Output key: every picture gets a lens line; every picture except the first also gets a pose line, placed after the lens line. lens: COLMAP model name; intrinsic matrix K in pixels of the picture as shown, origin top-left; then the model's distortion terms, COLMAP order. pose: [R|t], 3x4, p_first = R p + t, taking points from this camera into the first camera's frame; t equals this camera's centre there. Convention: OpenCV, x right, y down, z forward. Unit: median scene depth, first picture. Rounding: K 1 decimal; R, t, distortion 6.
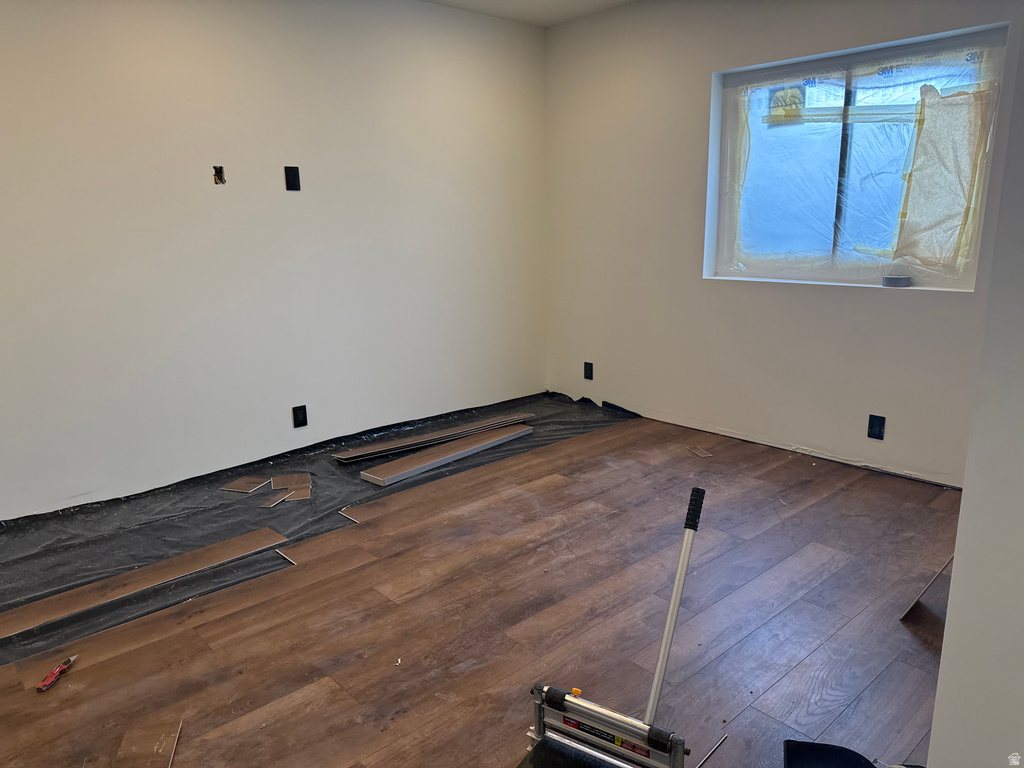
lens RADIAL K [[708.1, 0, 508.6], [0, 708.1, 385.6], [0, 0, 1]] dist [0.048477, -0.076273]
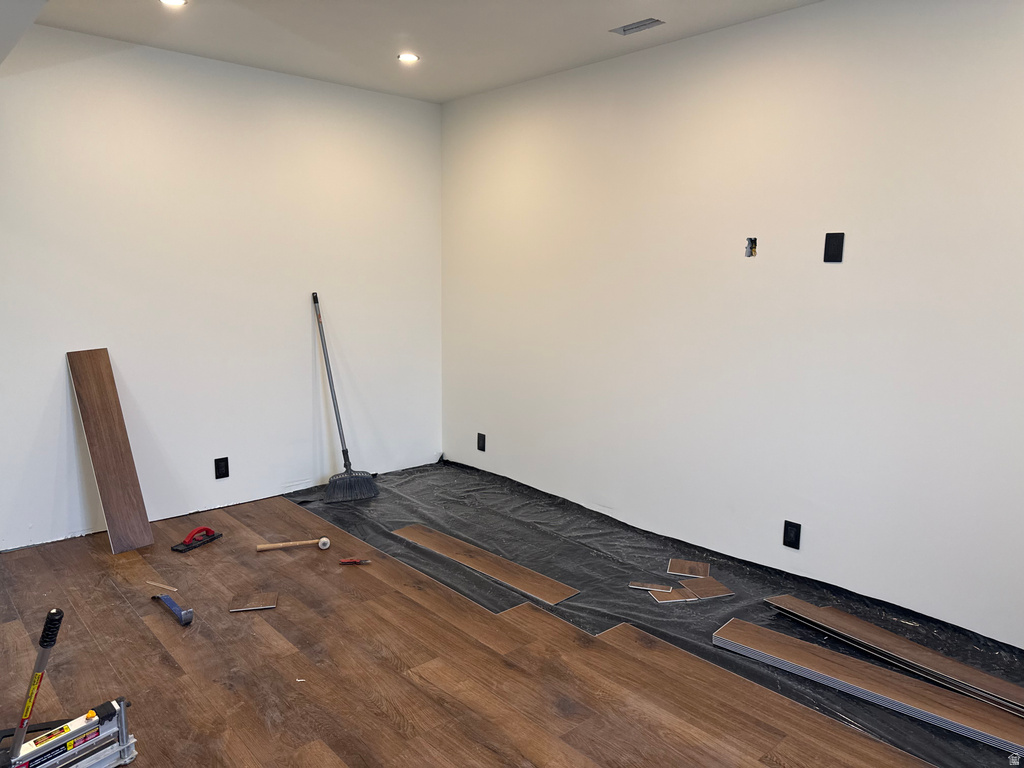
lens RADIAL K [[708.1, 0, 508.6], [0, 708.1, 385.6], [0, 0, 1]] dist [0.048477, -0.076273]
pose [[0.020304, 0.185416, -0.982450, 0.684957], [-0.243014, 0.954099, 0.175043, -0.267815], [0.969810, 0.235195, 0.064430, 0.869580]]
